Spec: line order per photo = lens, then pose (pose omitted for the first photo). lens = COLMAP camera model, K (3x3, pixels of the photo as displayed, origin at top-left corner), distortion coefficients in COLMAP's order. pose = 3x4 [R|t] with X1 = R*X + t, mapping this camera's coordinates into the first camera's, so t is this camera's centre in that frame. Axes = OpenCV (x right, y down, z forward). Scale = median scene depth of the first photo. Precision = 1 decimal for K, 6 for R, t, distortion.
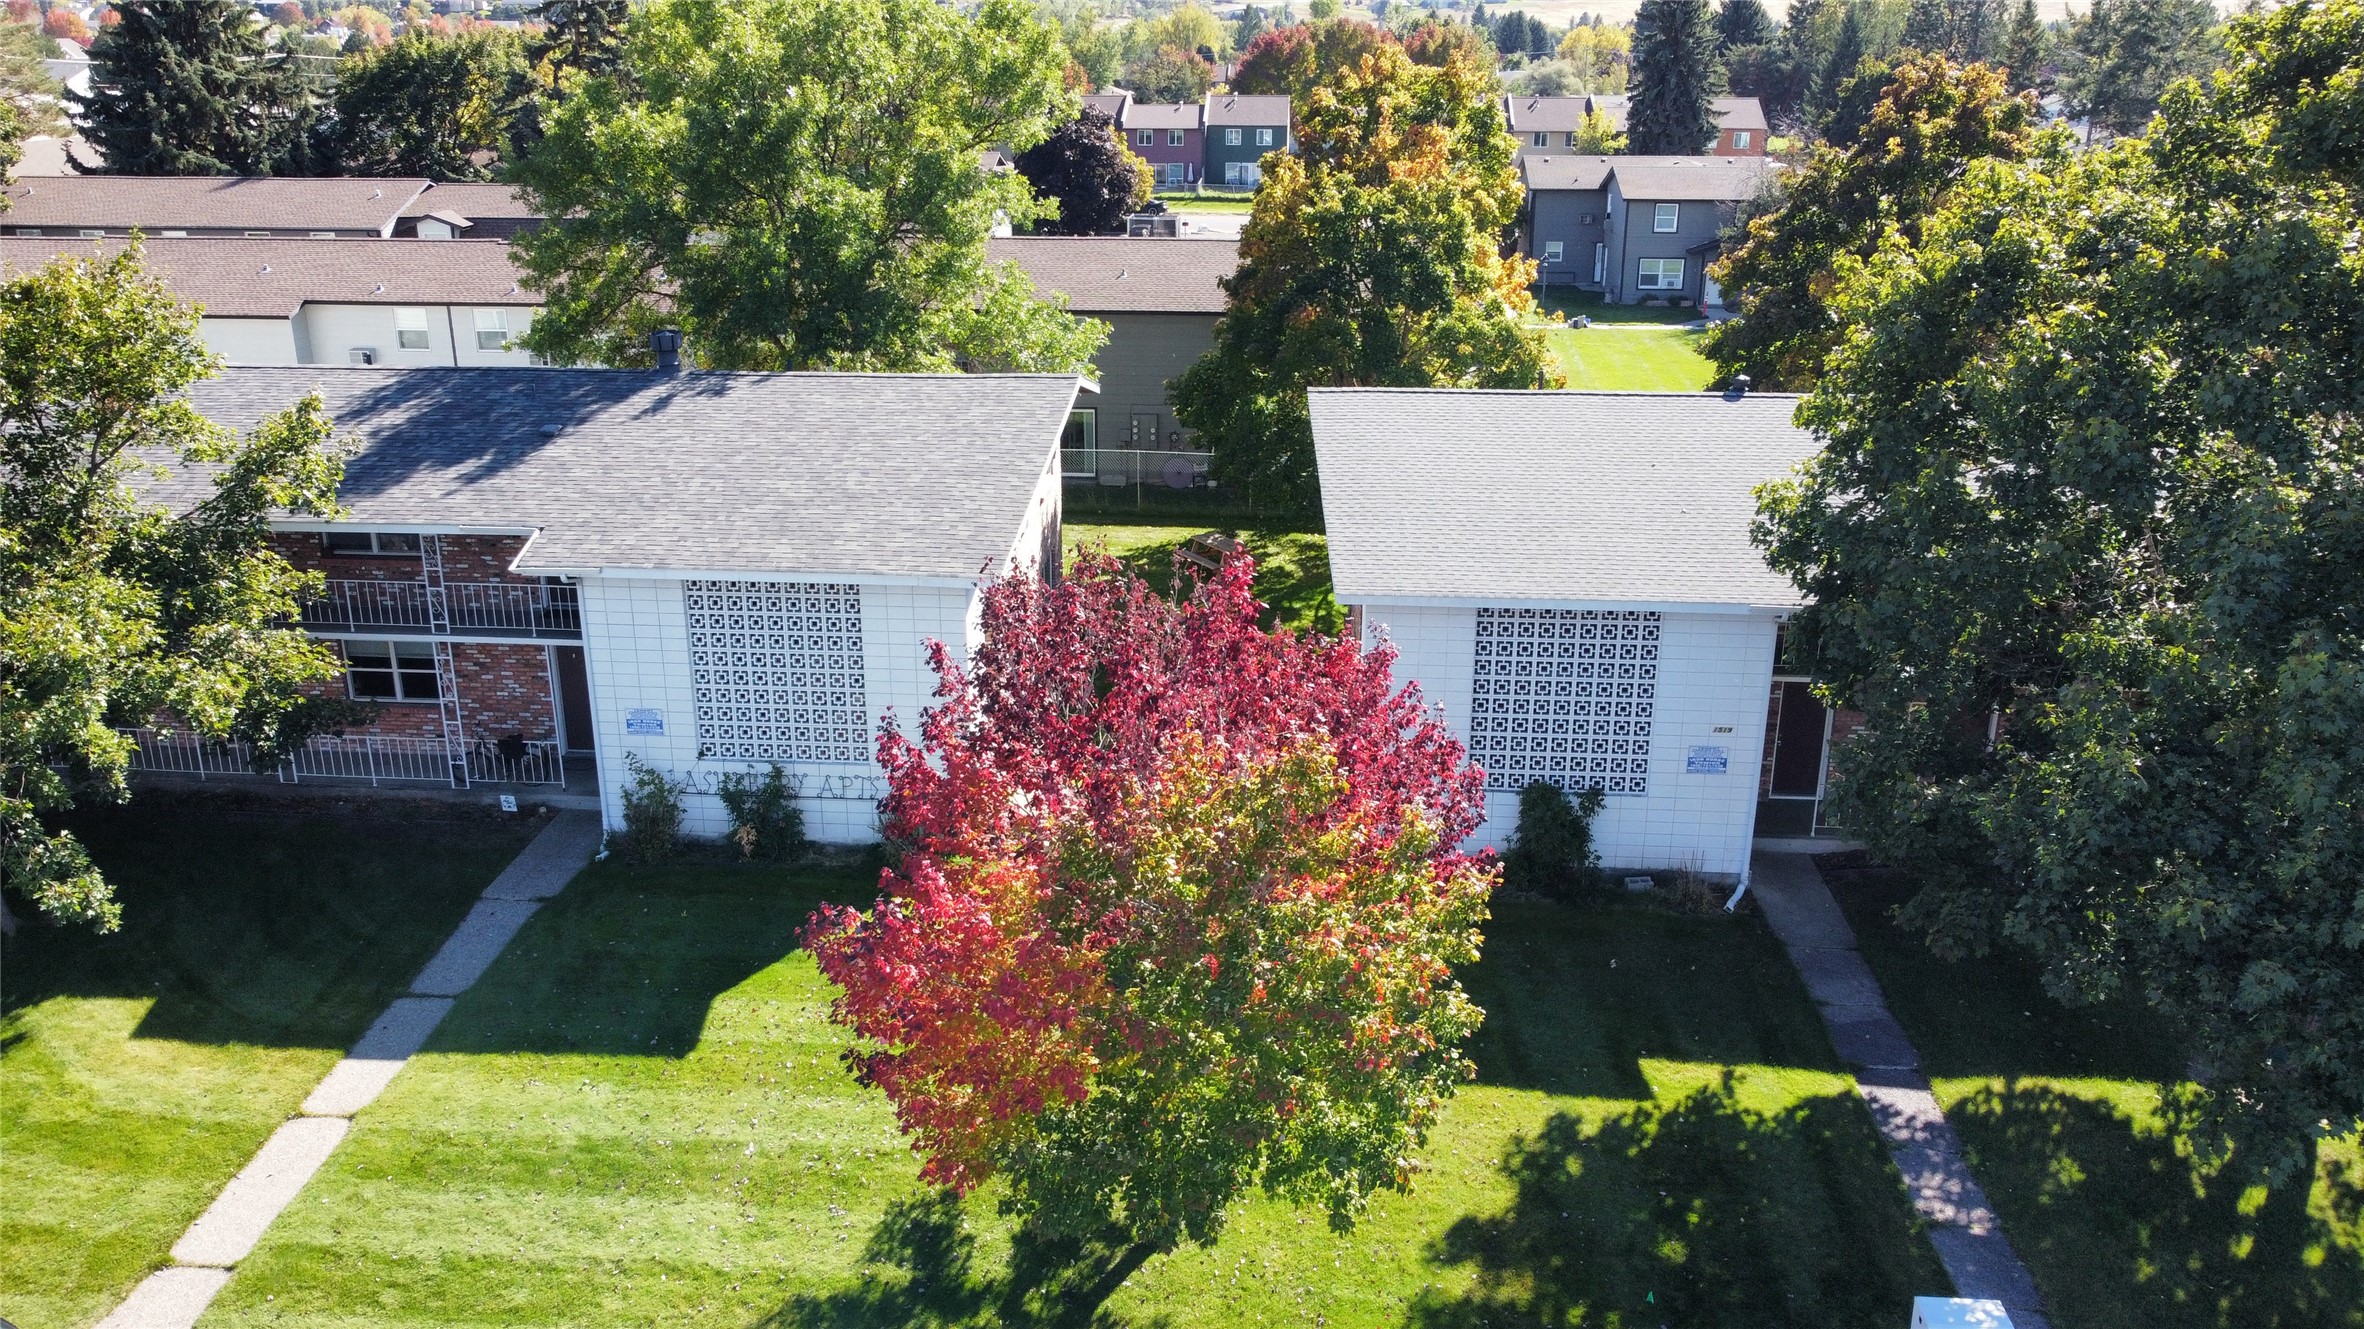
lens RADIAL K [[1798.5, 0, 1196.6], [0, 1798.5, 667.2], [0, 0, 1]] dist [-0.000805, 0.000141]
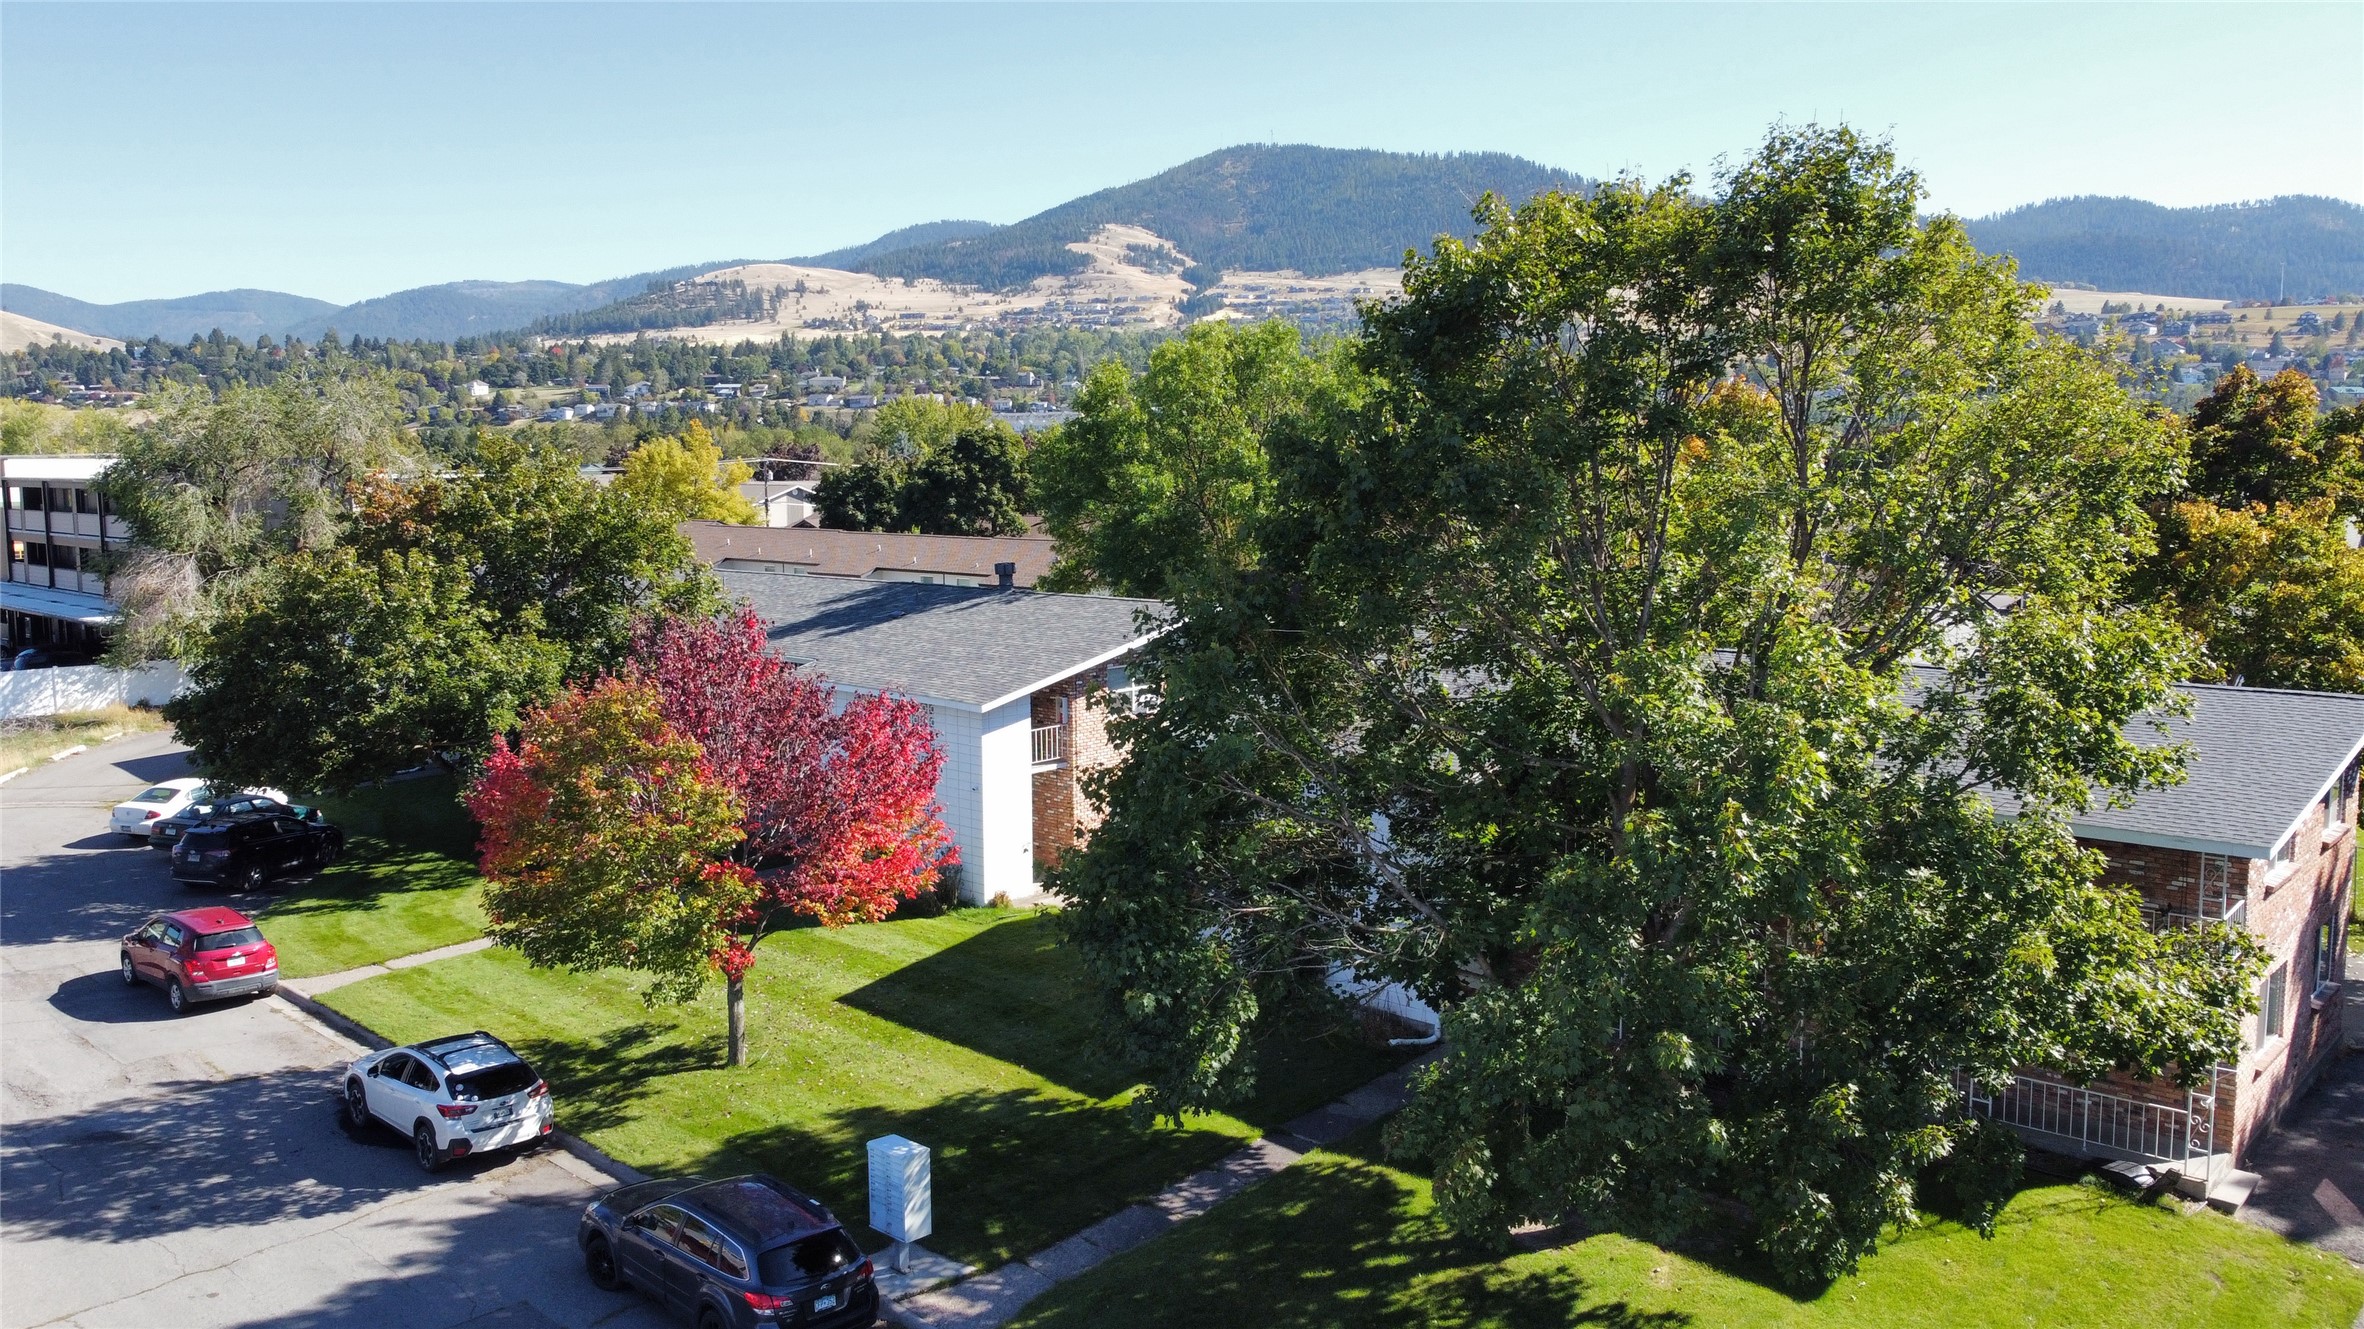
lens RADIAL K [[1798.5, 0, 1169.7], [0, 1798.5, 644.7], [0, 0, 1]] dist [-0.000805, 0.000141]
pose [[0.779284, 0.063448, -0.623451, 0.970209], [-0.206000, 0.965510, -0.159231, 0.110569], [0.591845, 0.252517, 0.765477, -0.028486]]
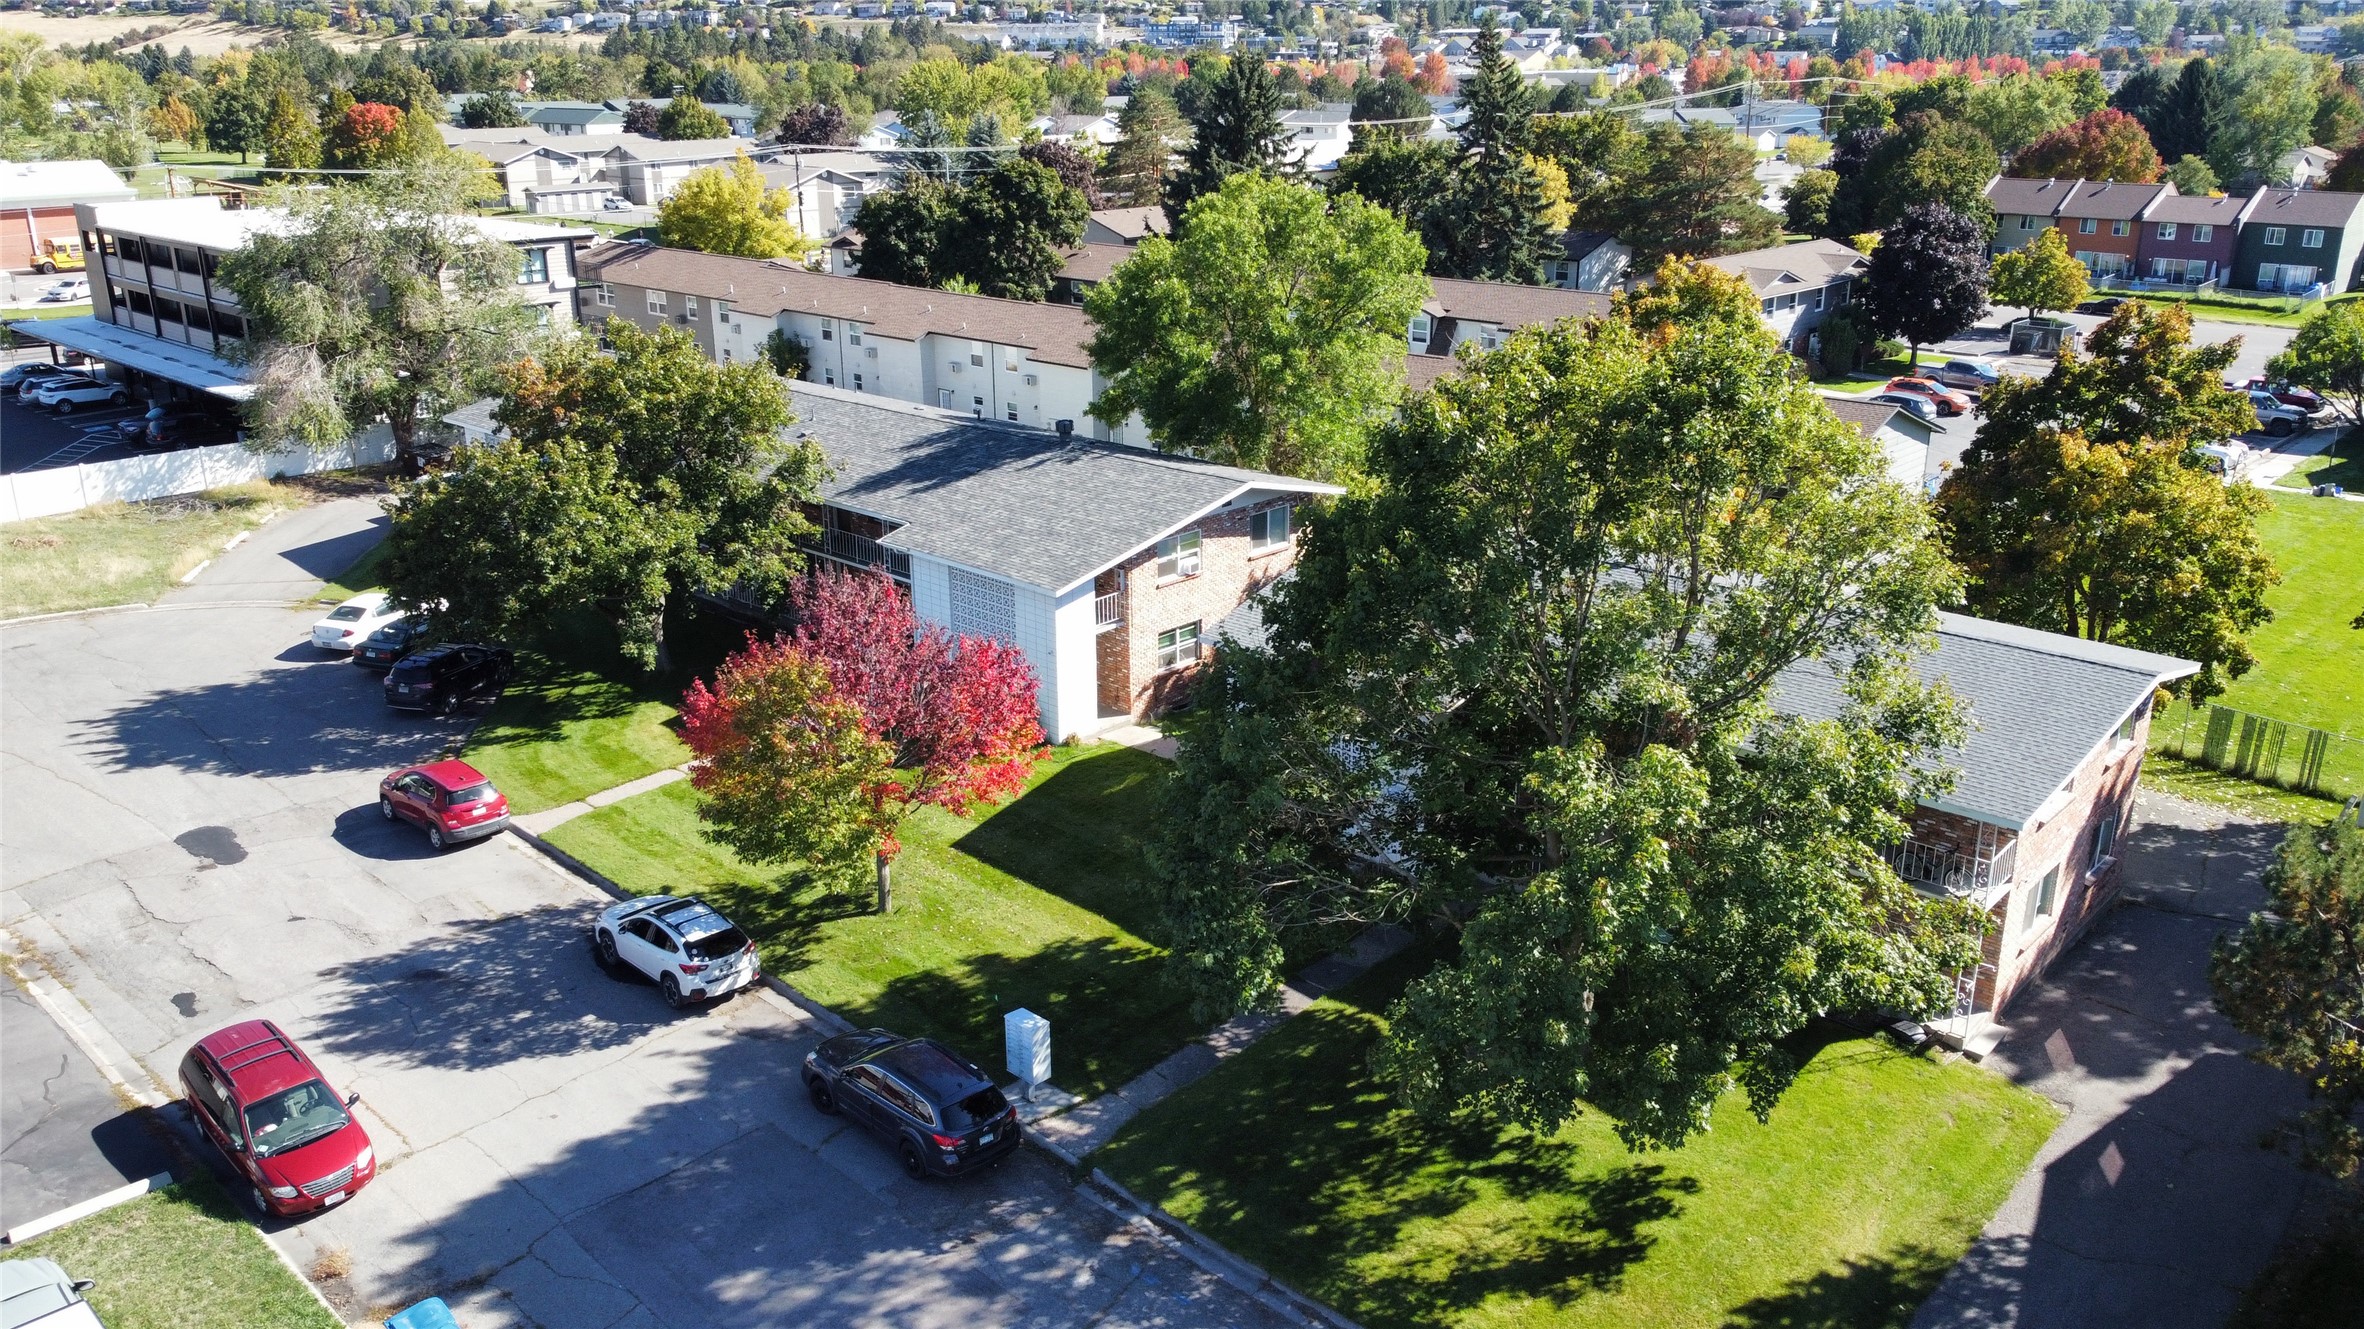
lens RADIAL K [[1798.5, 0, 1166.7], [0, 1798.5, 642.9], [0, 0, 1]] dist [-0.000805, 0.000141]
pose [[0.771514, 0.195064, -0.605571, 1.120806], [-0.207965, 0.976872, 0.049714, -0.117174], [0.601263, 0.087583, 0.794237, -0.345473]]
